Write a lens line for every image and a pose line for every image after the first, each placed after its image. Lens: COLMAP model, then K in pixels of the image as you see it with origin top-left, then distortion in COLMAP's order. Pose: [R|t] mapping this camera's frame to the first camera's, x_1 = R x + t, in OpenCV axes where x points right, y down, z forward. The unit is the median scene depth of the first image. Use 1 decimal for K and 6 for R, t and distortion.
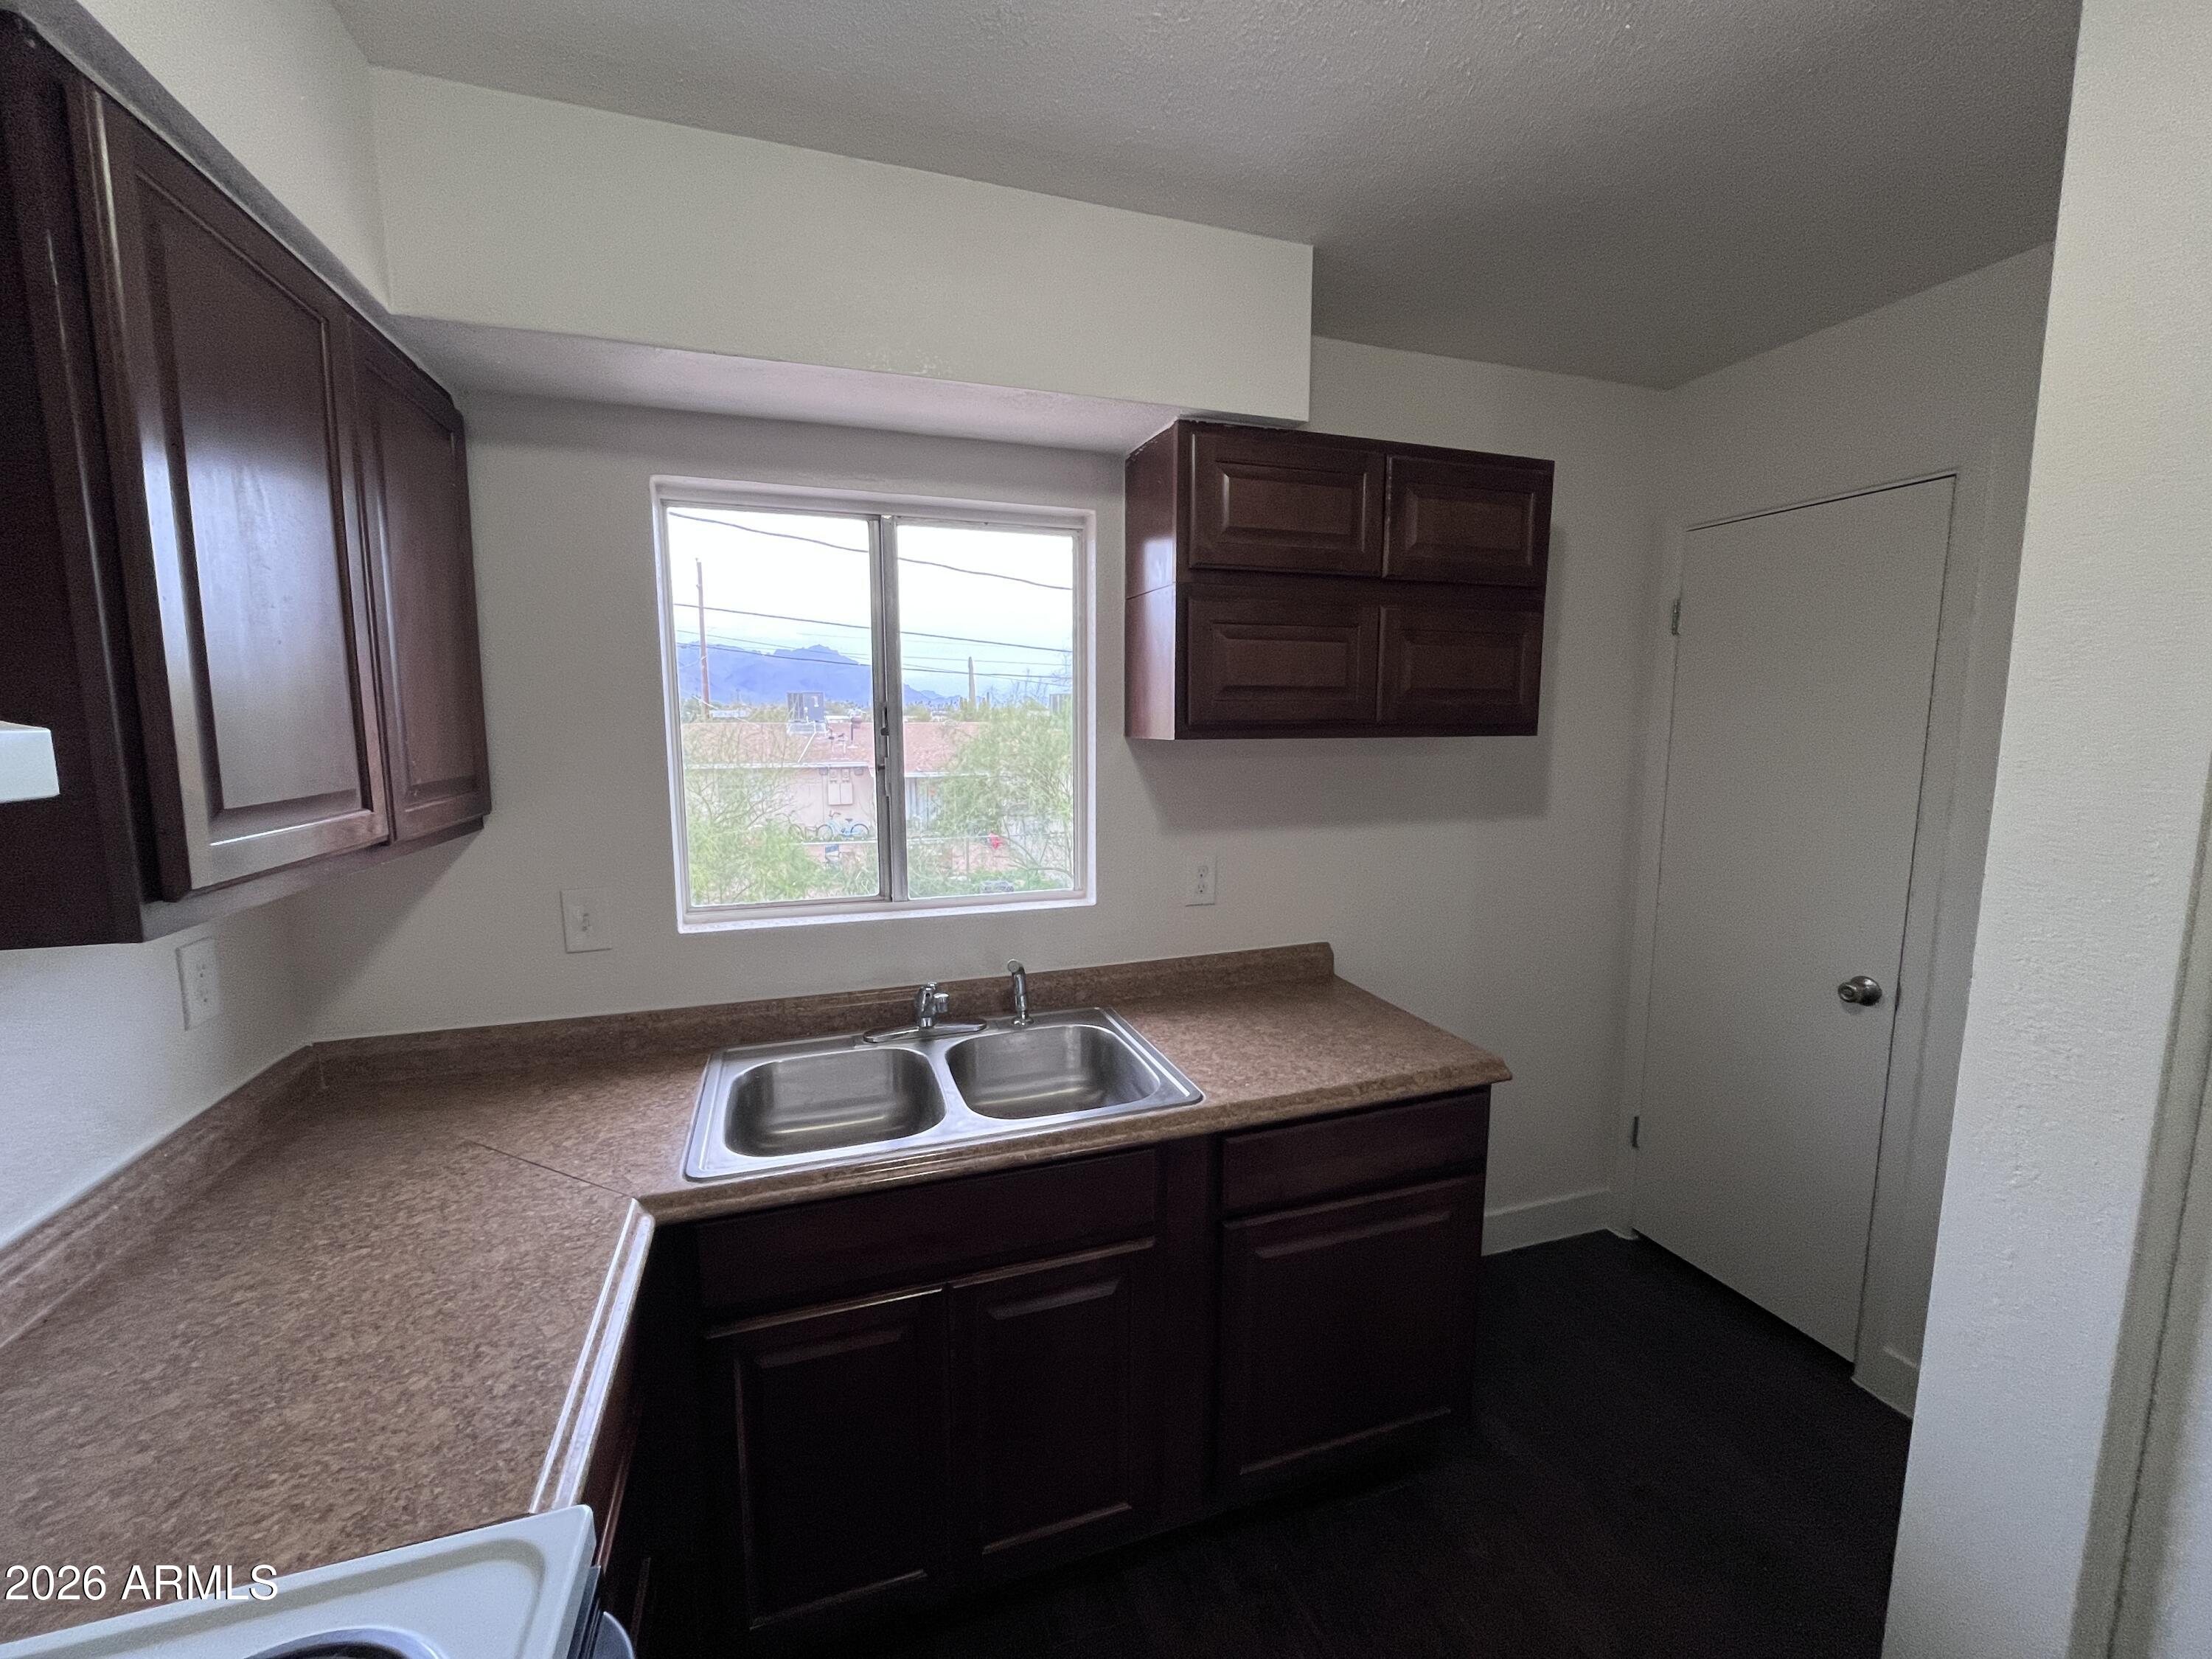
lens RADIAL K [[902.5, 0, 1110.6], [0, 902.5, 829.9], [0, 0, 1]] dist [-0.000116, -0.000385]
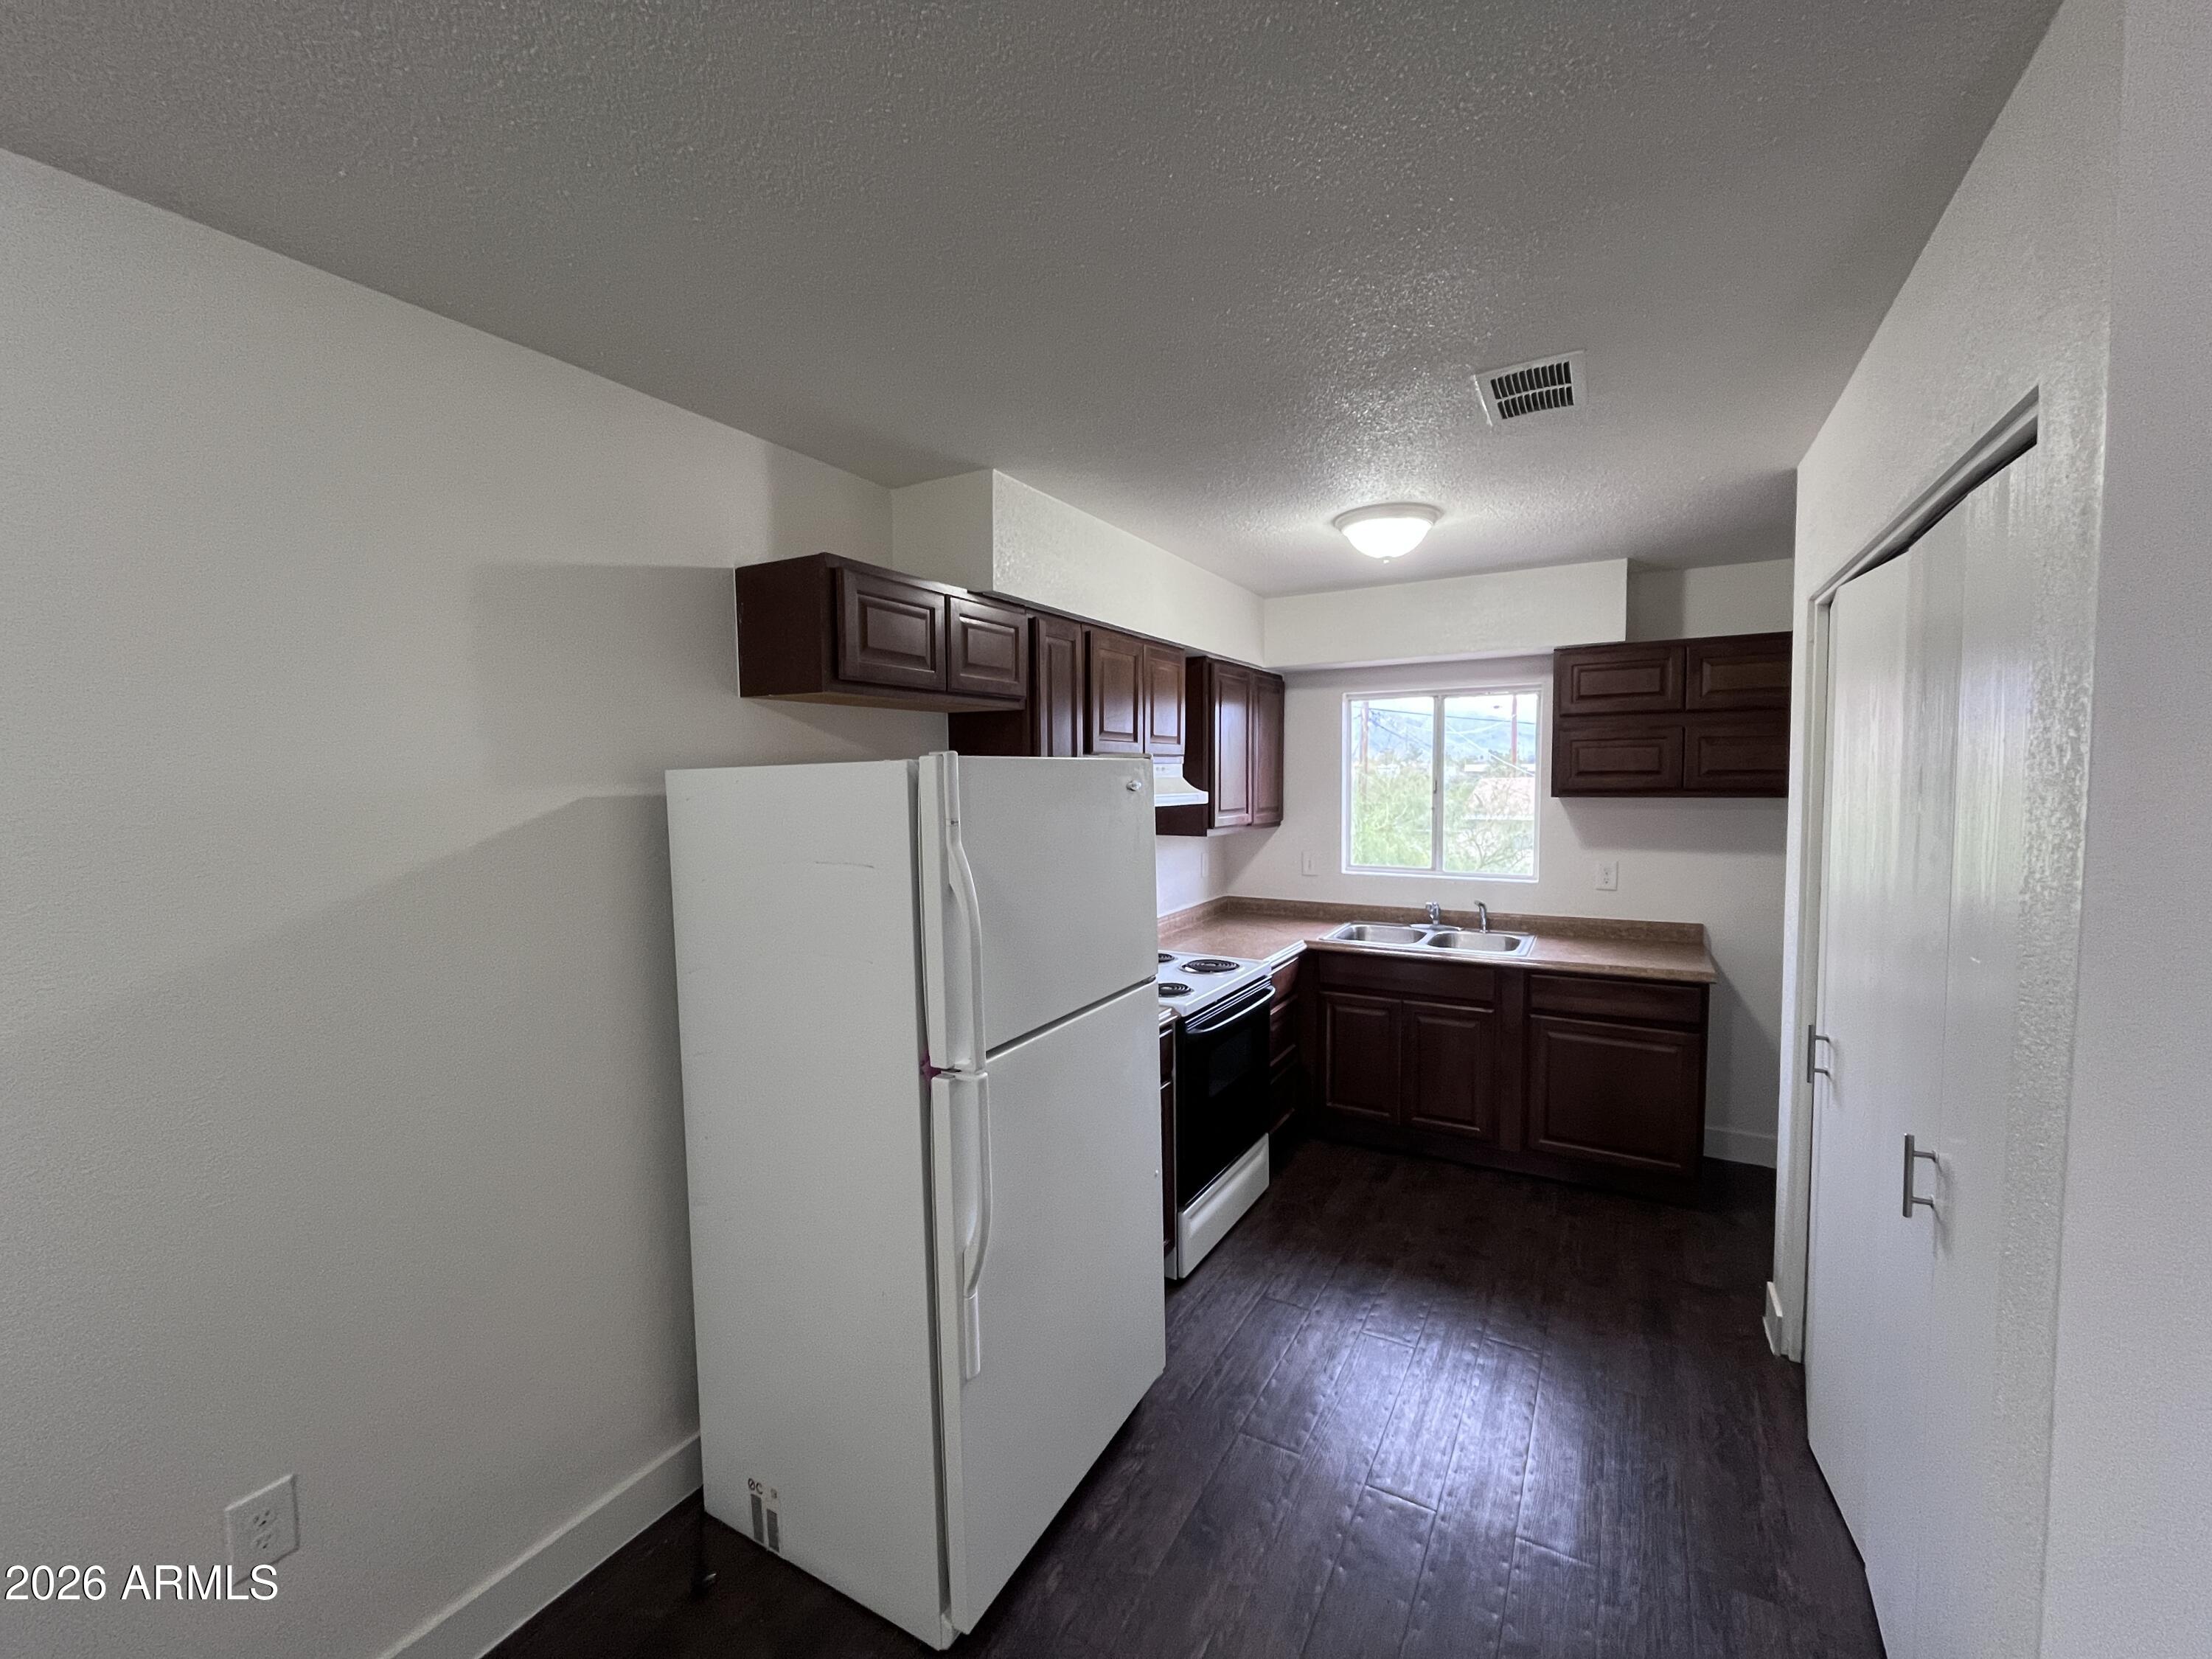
lens RADIAL K [[902.5, 0, 1110.6], [0, 902.5, 829.9], [0, 0, 1]] dist [-0.000116, -0.000385]
pose [[0.657669, 0.040659, -0.752209, 0.999412], [-0.083290, 0.996345, -0.018967, 0.101382], [0.748689, 0.075125, 0.658651, -1.158425]]
